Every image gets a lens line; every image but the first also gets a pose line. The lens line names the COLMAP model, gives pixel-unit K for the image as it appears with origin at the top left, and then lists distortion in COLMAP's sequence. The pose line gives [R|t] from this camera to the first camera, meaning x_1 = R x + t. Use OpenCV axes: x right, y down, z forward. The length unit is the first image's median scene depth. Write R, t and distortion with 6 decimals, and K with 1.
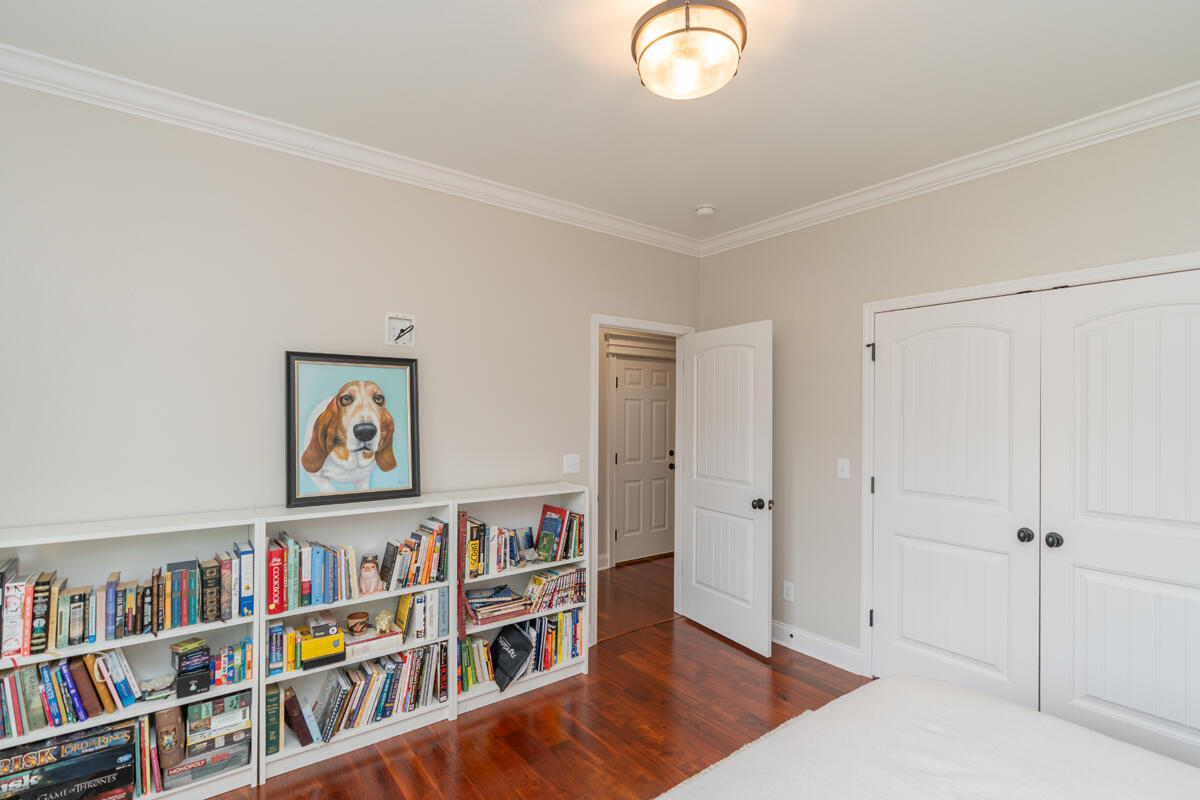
lens RADIAL K [[557.8, 0, 596.9], [0, 557.8, 410.8], [0, 0, 1]] dist [-0.003341, 0.000226]
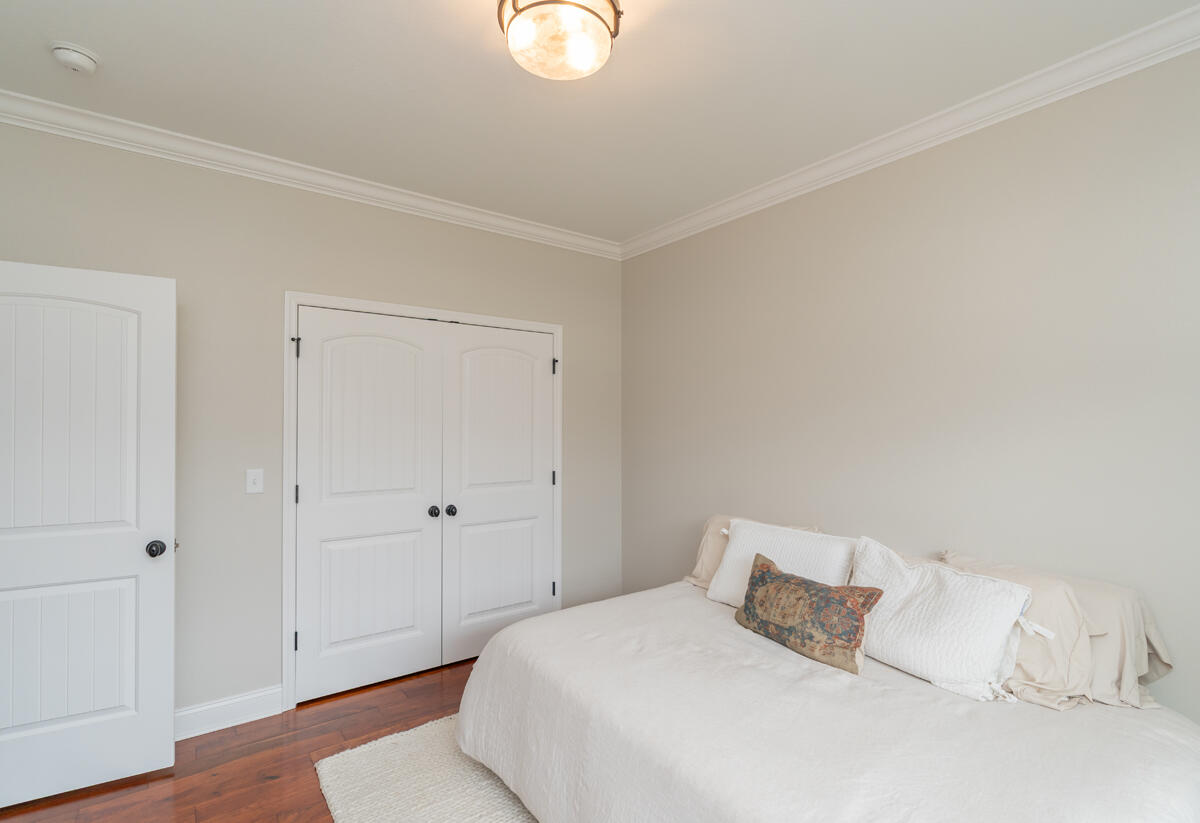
lens RADIAL K [[572.3, 0, 600.1], [0, 572.3, 420.6], [0, 0, 1]] dist [-0.000669, -0.000024]
pose [[-0.005303, 0.001760, 0.999984, -0.538754], [-0.002569, 0.999995, -0.001774, 0.017509], [-0.999983, -0.002578, -0.005299, 0.628878]]
